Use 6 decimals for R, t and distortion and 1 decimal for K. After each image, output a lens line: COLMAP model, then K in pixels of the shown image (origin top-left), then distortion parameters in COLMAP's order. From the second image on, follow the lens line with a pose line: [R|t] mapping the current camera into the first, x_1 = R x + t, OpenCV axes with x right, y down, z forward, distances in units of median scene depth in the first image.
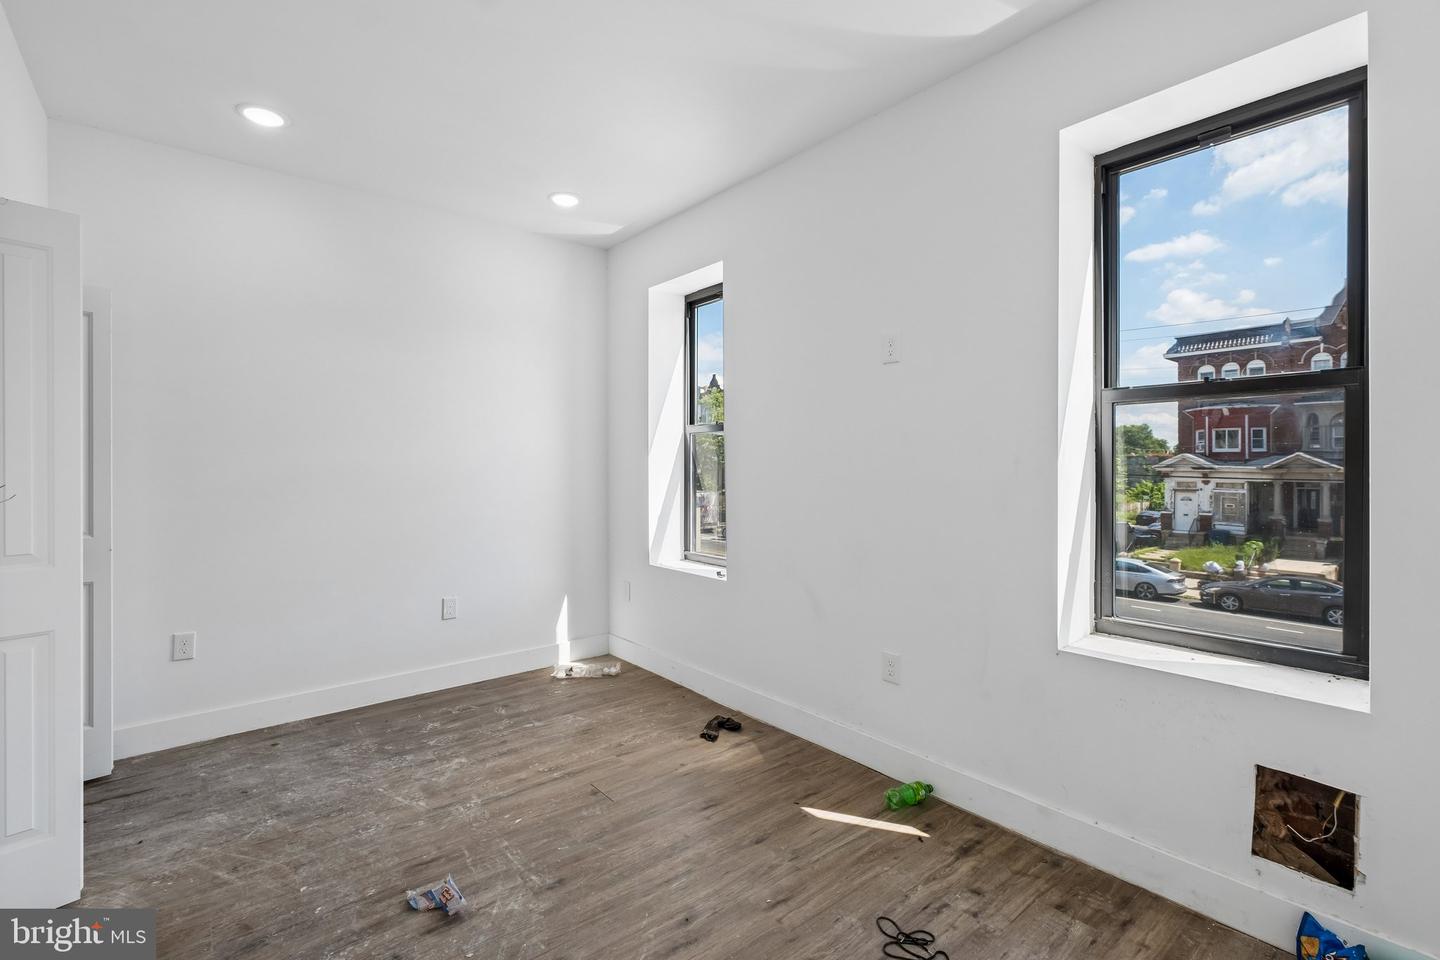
lens RADIAL K [[638.3, 0, 710.0], [0, 638.3, 481.7], [0, 0, 1]] dist [-0.003094, -0.000606]
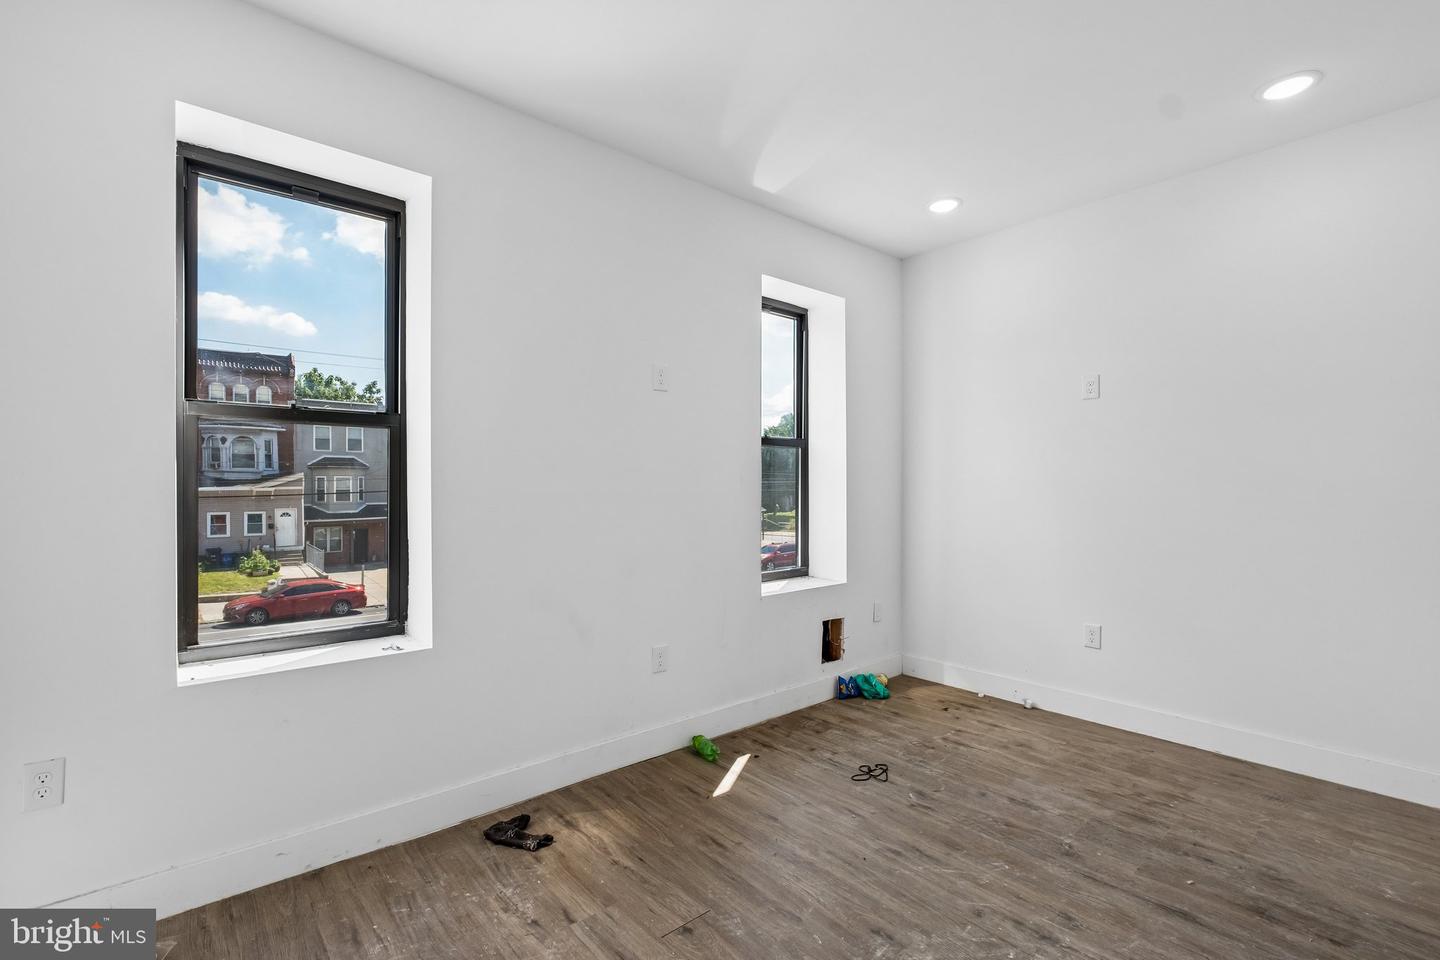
lens RADIAL K [[640.1, 0, 683.5], [0, 640.1, 475.5], [0, 0, 1]] dist [-0.000372, -0.007583]
pose [[0.012444, 0.018694, 0.999748, -0.823876], [0.028328, 0.999417, -0.019040, -0.015208], [-0.999521, 0.028558, 0.011907, 0.877548]]
